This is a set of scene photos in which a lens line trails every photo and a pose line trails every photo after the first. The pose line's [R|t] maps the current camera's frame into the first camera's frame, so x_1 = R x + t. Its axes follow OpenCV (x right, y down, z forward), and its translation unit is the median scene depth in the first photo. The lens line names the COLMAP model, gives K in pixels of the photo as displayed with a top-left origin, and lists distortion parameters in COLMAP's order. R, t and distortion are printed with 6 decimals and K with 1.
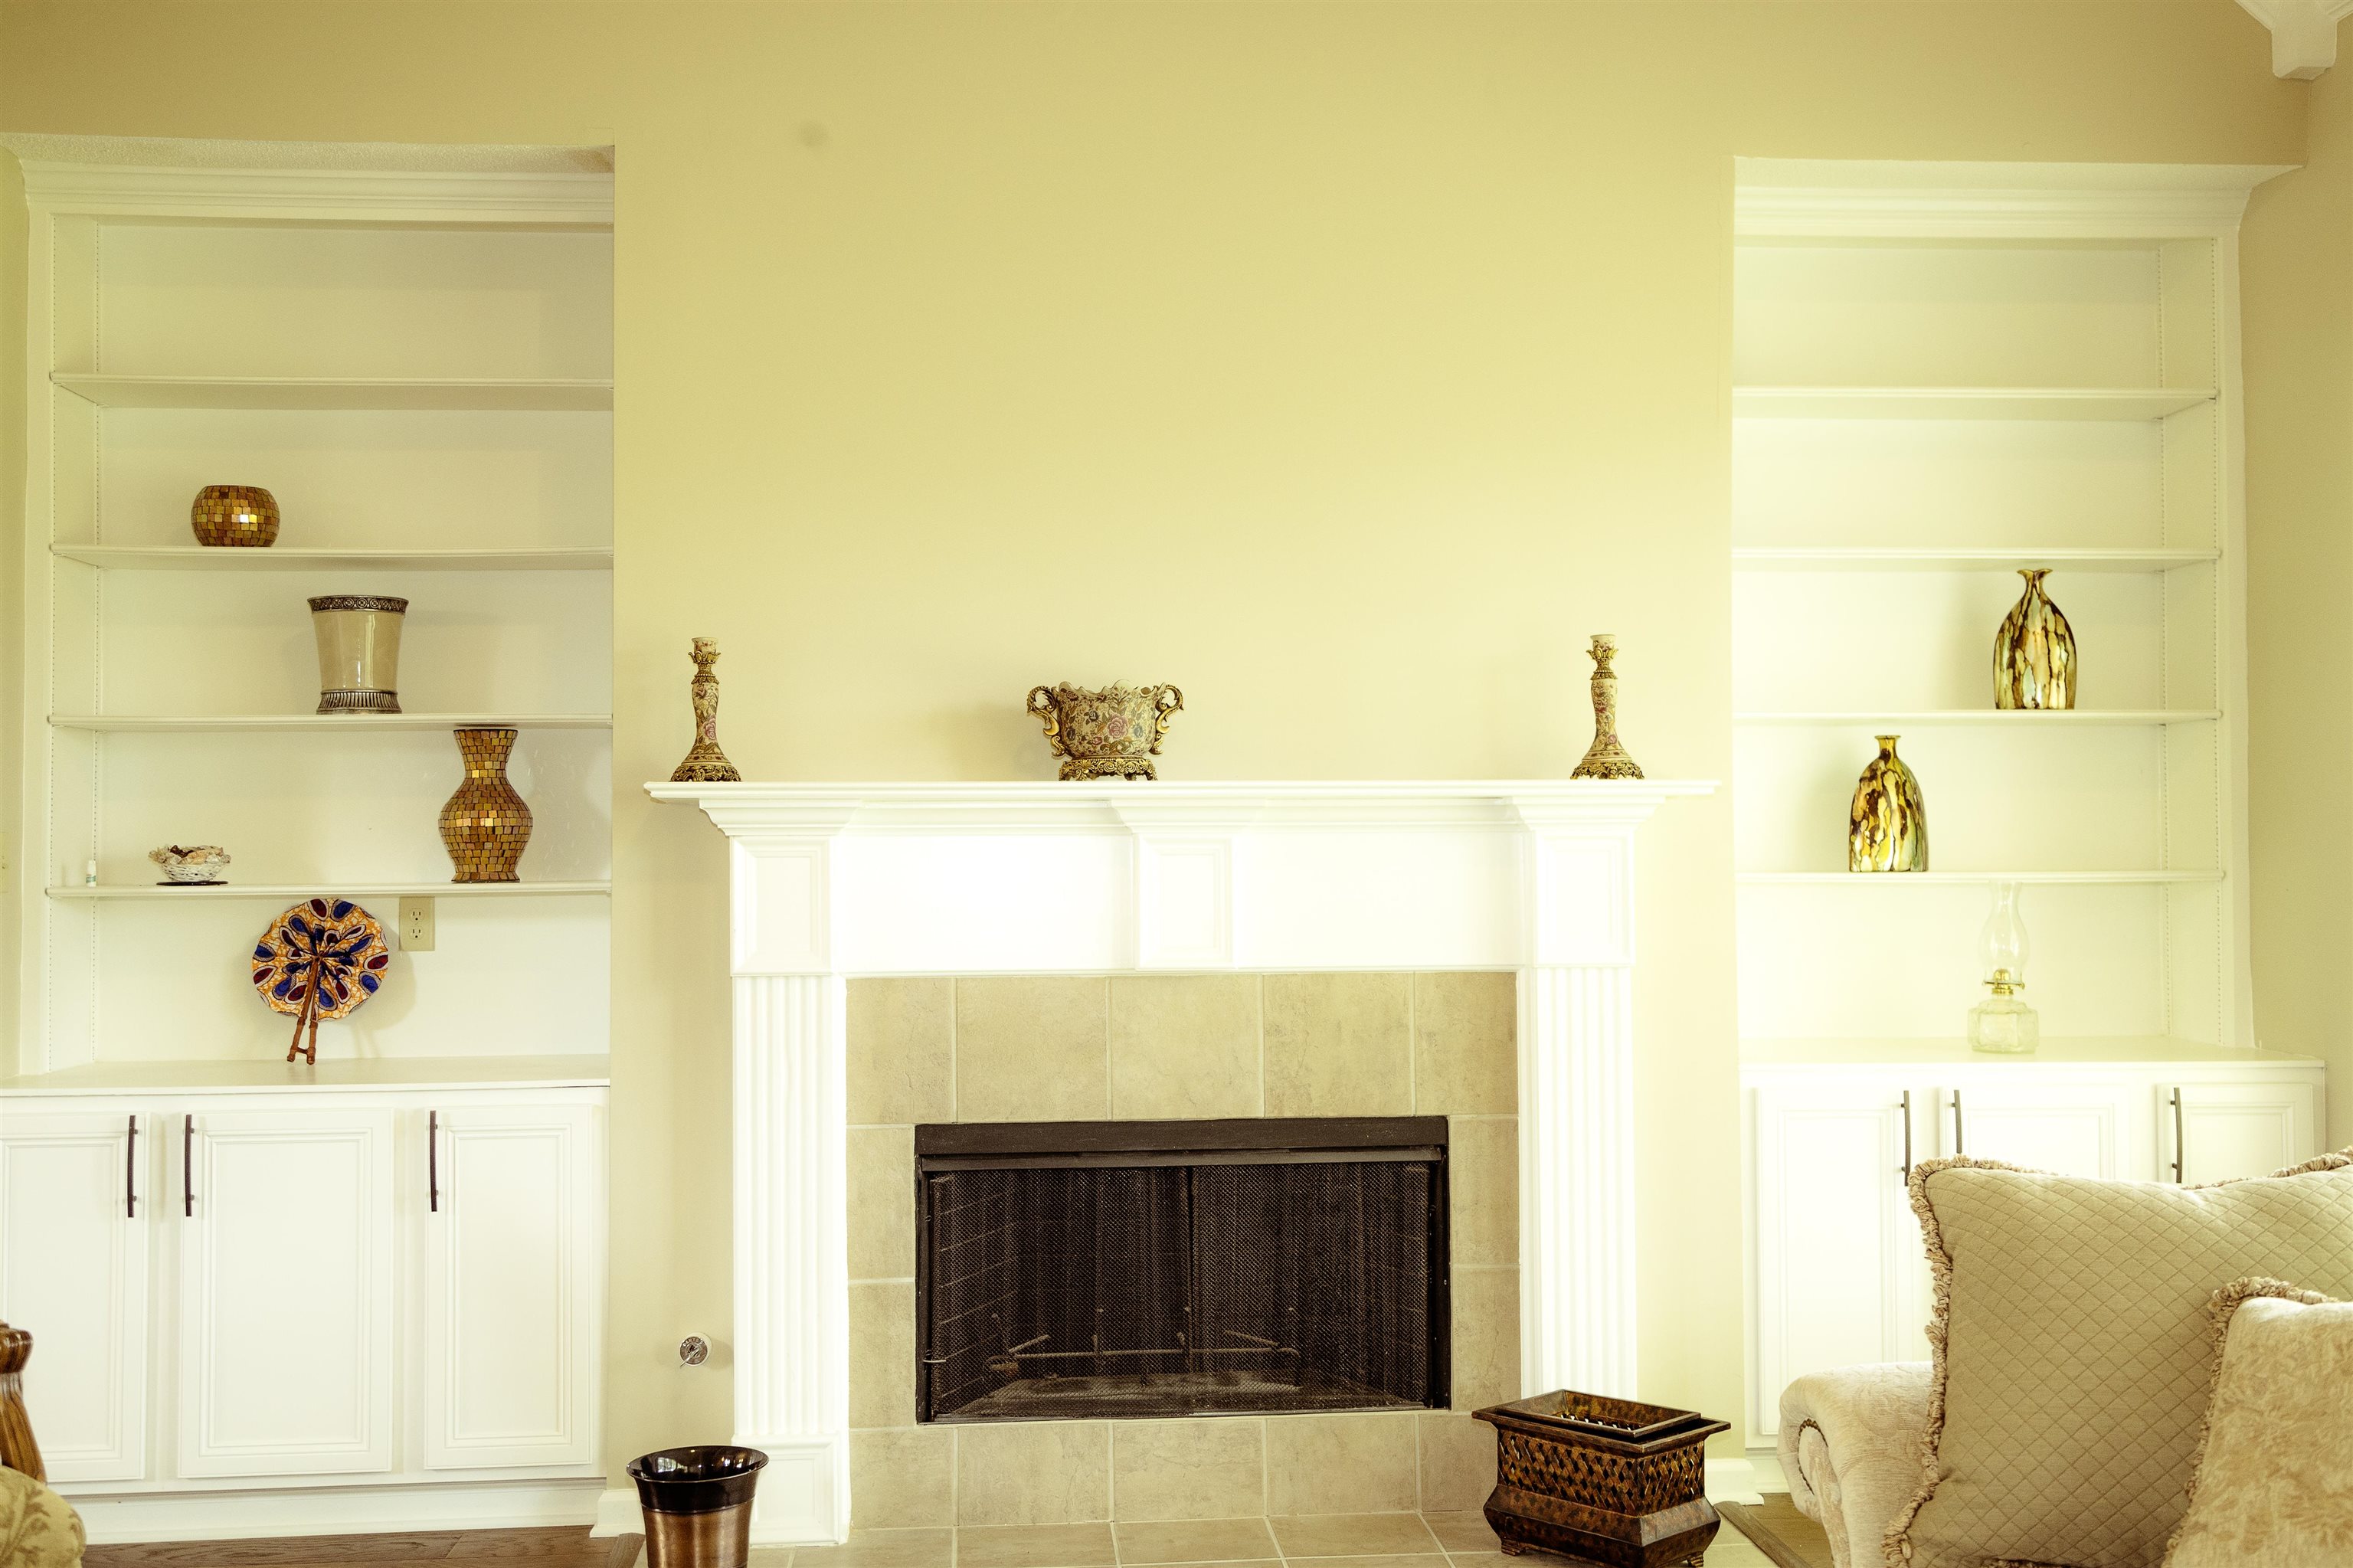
lens RADIAL K [[2442.7, 0, 1176.5], [0, 2442.7, 784.0], [0, 0, 1]] dist [0.045317, 0.008531]
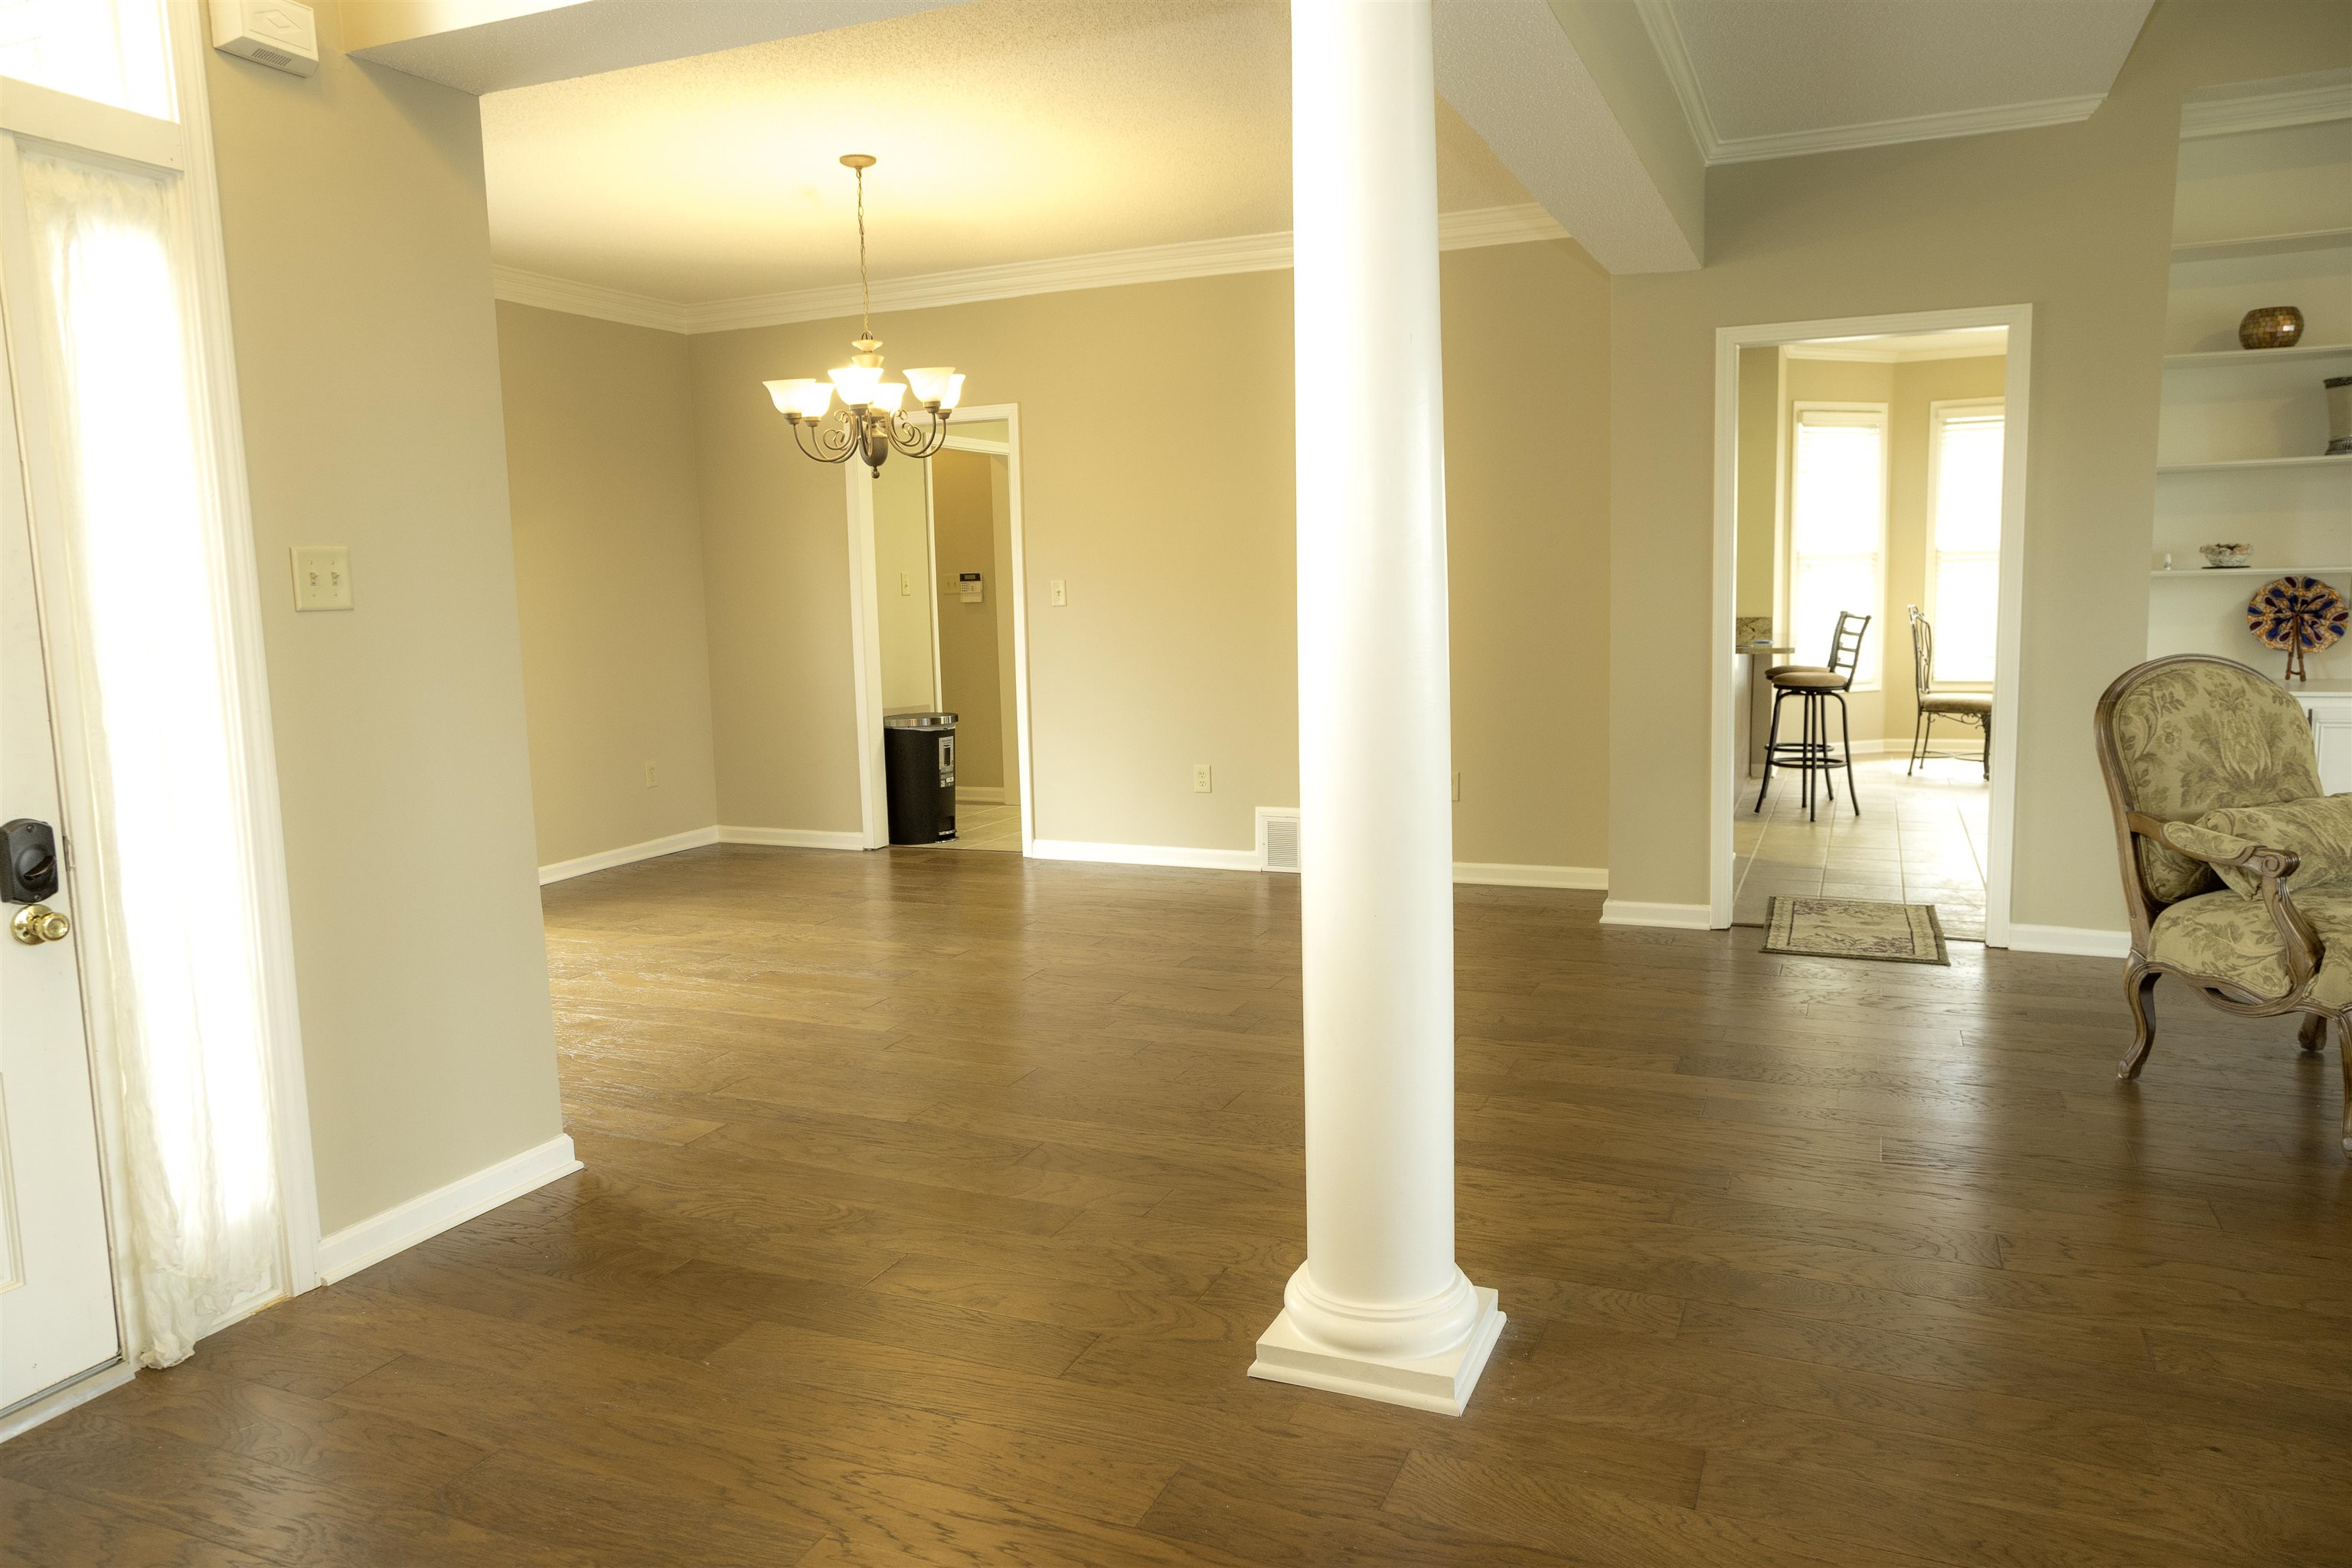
lens RADIAL K [[1595.9, 0, 1183.3], [0, 1595.9, 781.0], [0, 0, 1]] dist [-0.032761, 0.042845]
pose [[0.886653, 0.043116, -0.460421, -0.517766], [0.031058, 0.987844, 0.152317, -0.000478], [0.461391, -0.149353, 0.874535, -0.234030]]
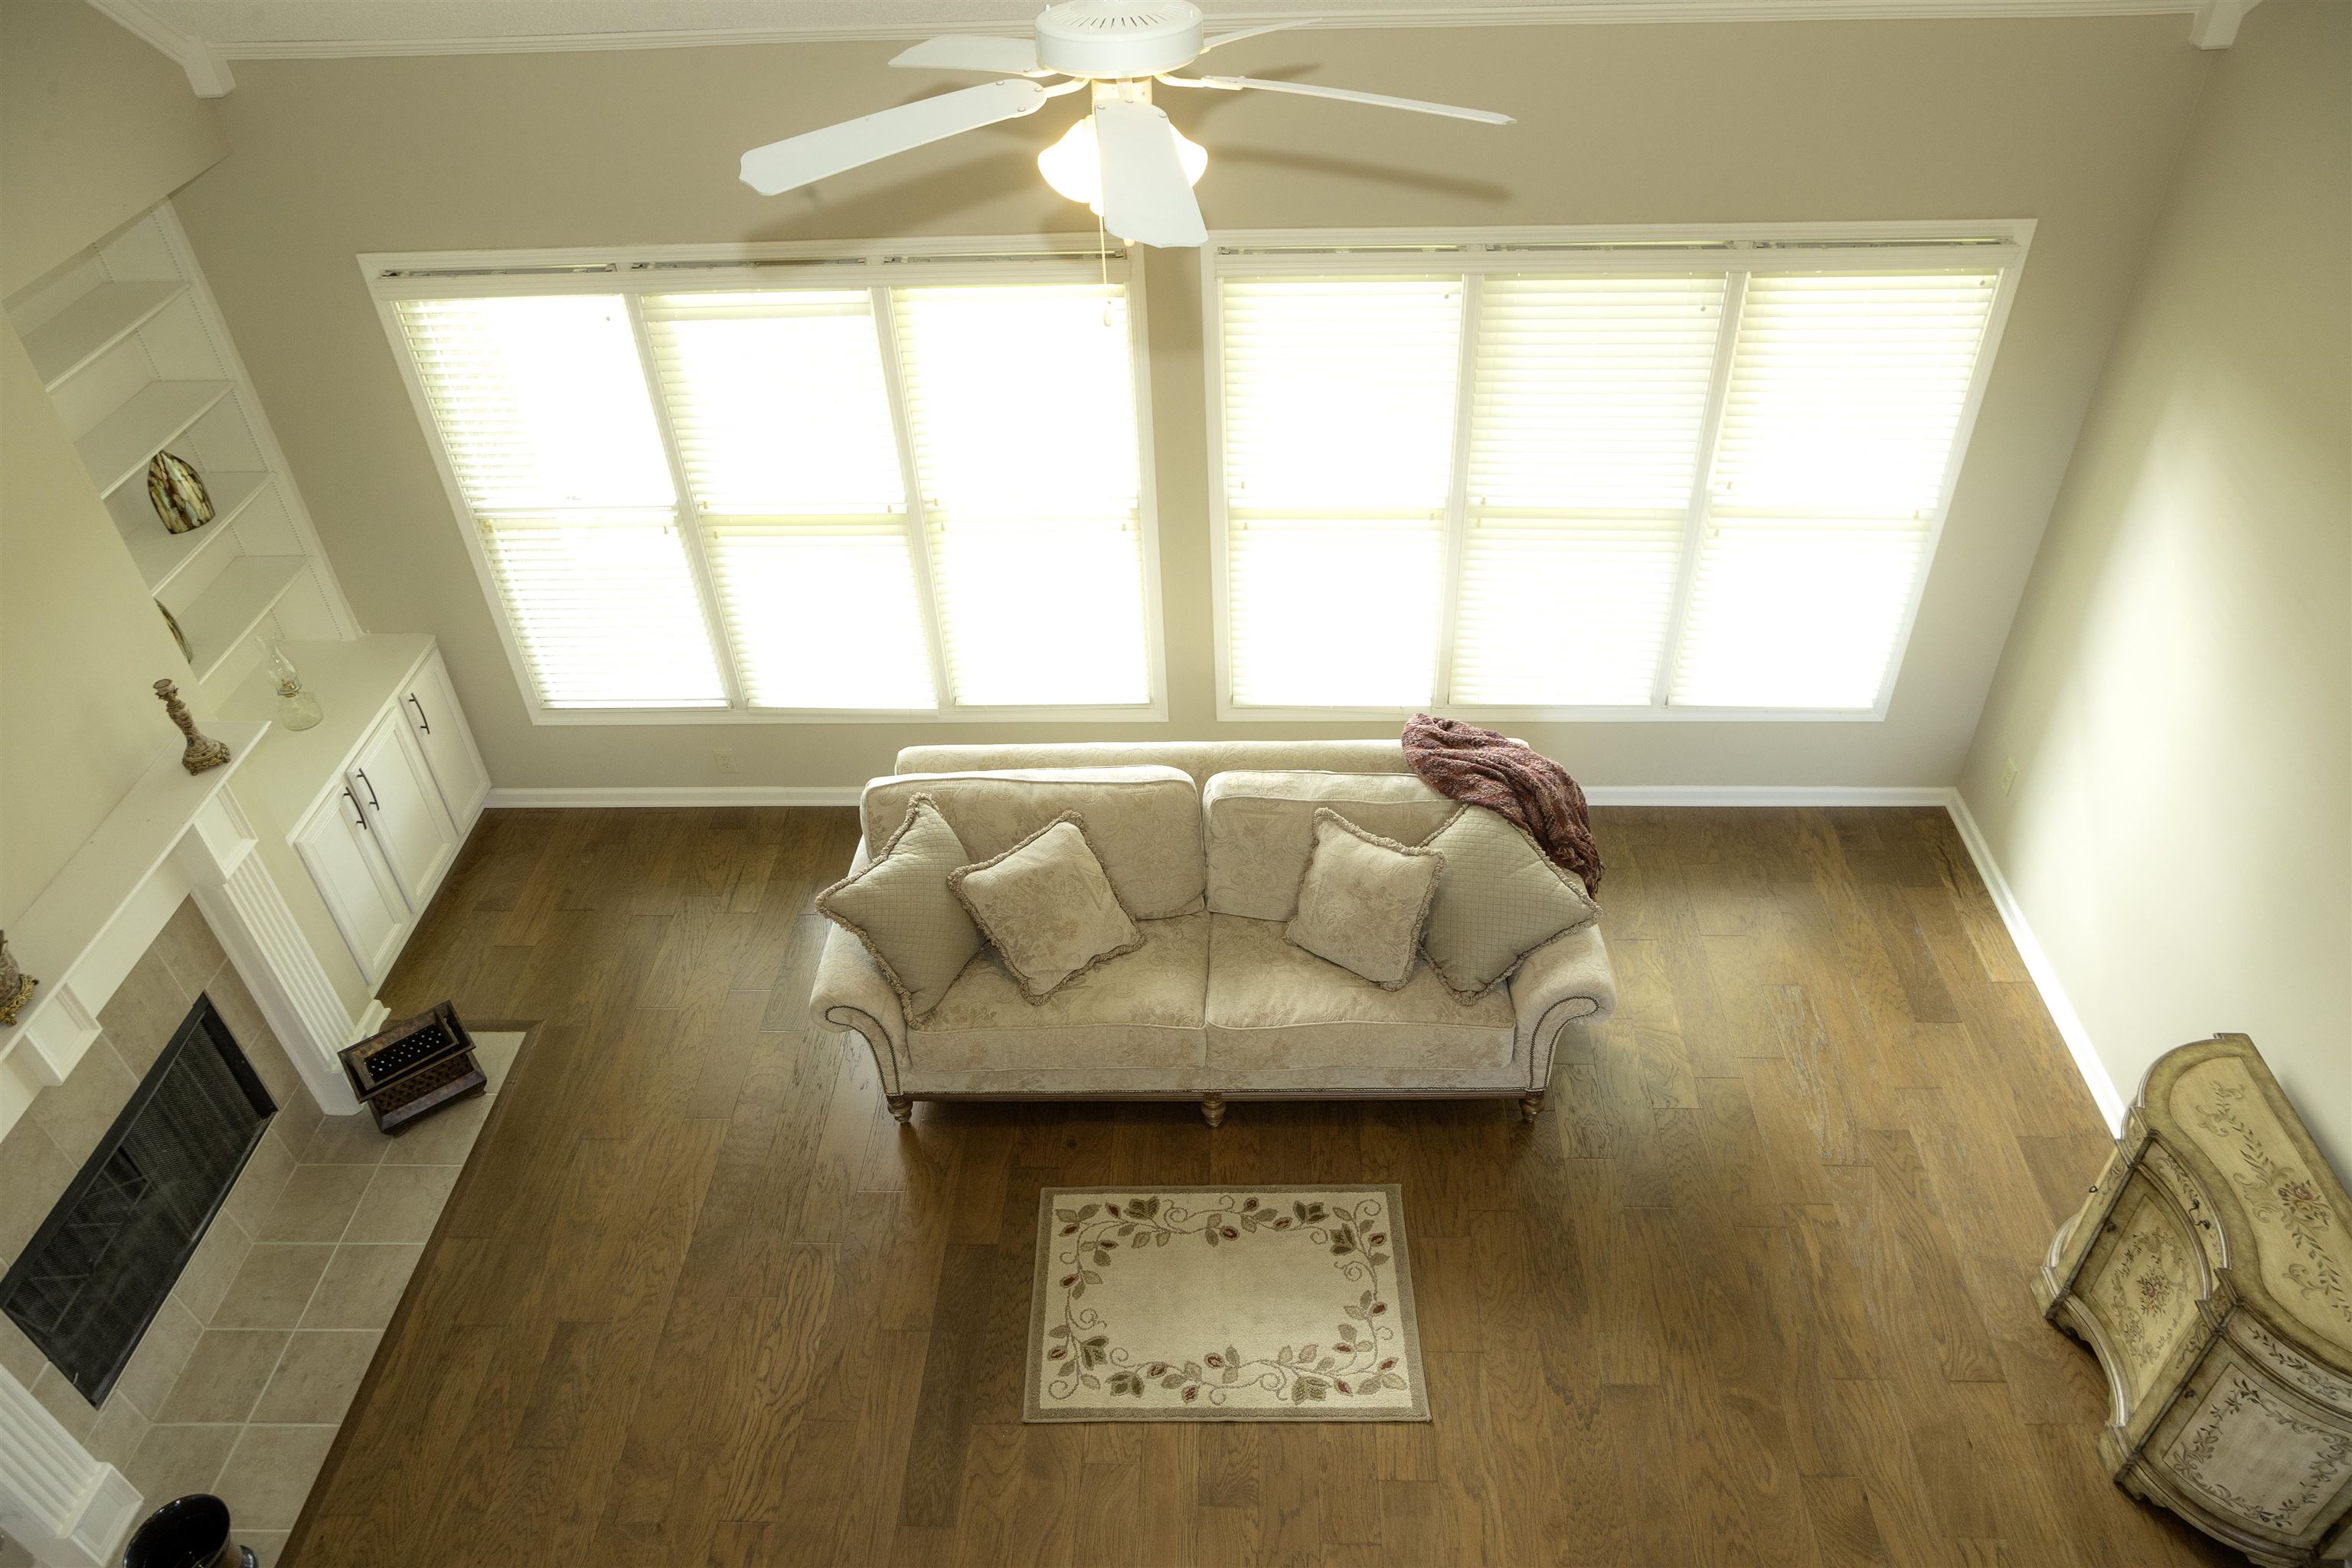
lens RADIAL K [[1577.0, 0, 1185.1], [0, 1577.0, 786.8], [0, 0, 1]] dist [-0.037585, 0.039917]
pose [[0.089638, -0.629600, 0.771731, -0.473728], [0.001876, 0.774955, 0.632013, -0.541083], [-0.995973, -0.055205, 0.070646, 0.313720]]
